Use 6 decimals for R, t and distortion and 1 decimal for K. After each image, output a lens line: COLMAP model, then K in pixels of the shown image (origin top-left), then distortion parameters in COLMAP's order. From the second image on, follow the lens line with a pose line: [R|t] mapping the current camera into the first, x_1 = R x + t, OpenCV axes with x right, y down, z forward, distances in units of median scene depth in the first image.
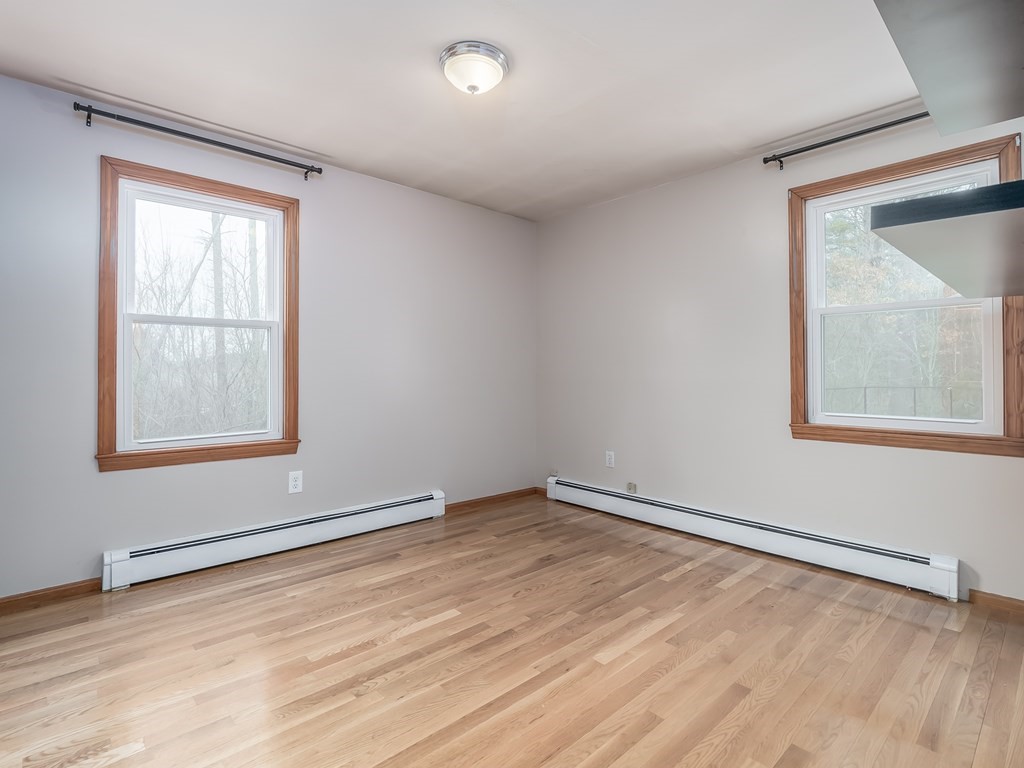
lens RADIAL K [[501.6, 0, 502.9], [0, 501.6, 377.5], [0, 0, 1]] dist [-0.009849, -0.001690]
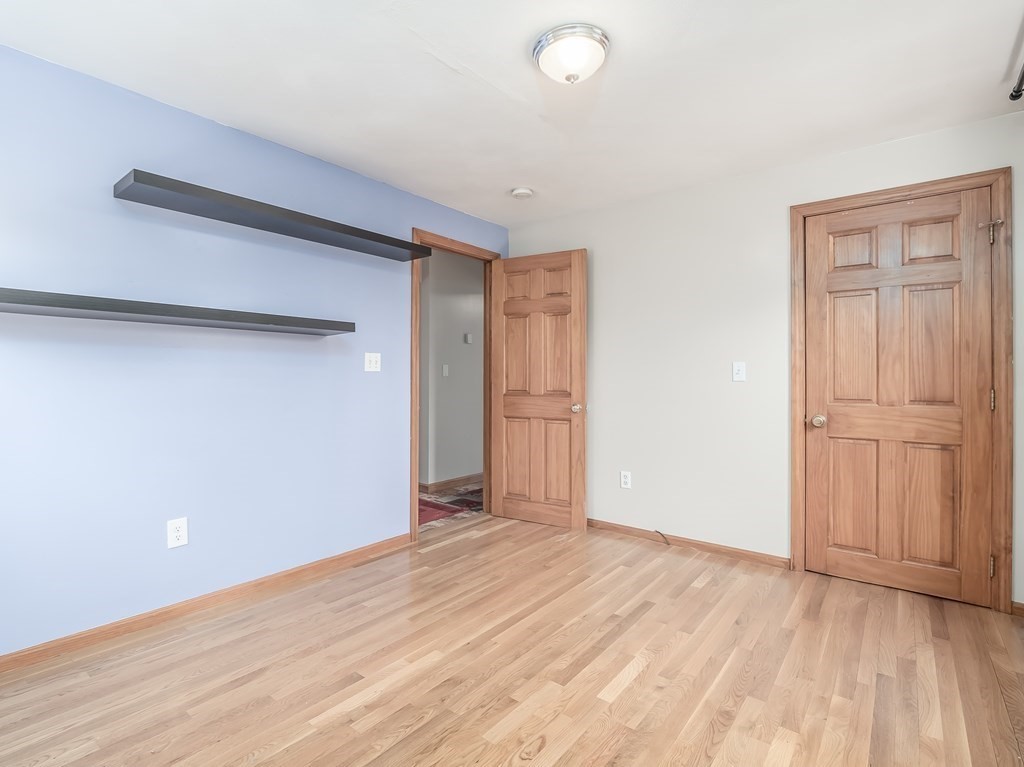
lens RADIAL K [[501.6, 0, 502.9], [0, 501.6, 377.0], [0, 0, 1]] dist [-0.009849, -0.001690]
pose [[-0.985671, -0.001633, -0.168672, 0.217854], [-0.002413, 0.999987, 0.004421, -0.047779], [0.168662, 0.004765, -0.985662, 1.911418]]
